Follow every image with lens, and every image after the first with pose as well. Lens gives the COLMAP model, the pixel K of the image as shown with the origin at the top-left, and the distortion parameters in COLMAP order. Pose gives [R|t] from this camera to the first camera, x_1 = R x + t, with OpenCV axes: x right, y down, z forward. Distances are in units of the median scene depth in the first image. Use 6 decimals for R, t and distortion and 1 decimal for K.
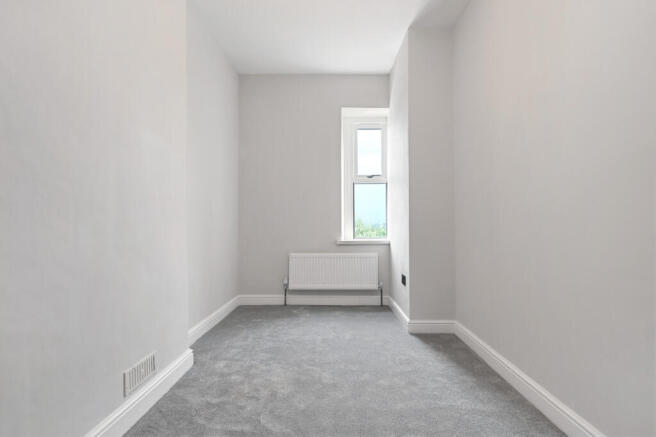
lens RADIAL K [[352.5, 0, 328.0], [0, 352.5, 218.5], [0, 0, 1]] dist [0.000880, 0.000156]
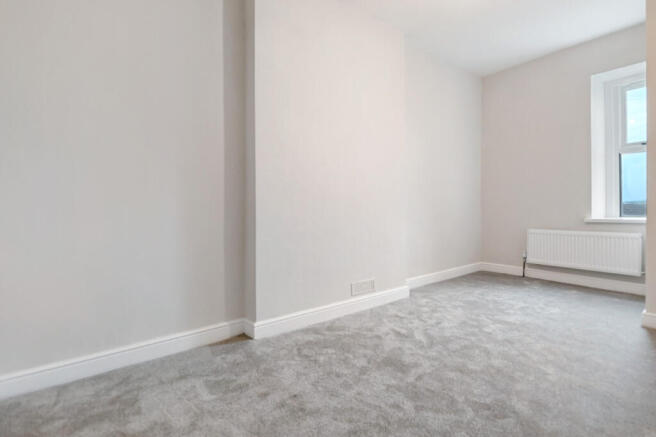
lens RADIAL K [[288.0, 0, 328.0], [0, 288.0, 218.5], [0, 0, 1]] dist [0.000304, 0.000006]
pose [[0.624920, 0.017038, -0.780503, 0.203992], [0.037552, 0.997949, 0.051851, -0.004369], [0.779785, -0.061712, 0.622998, -0.026736]]
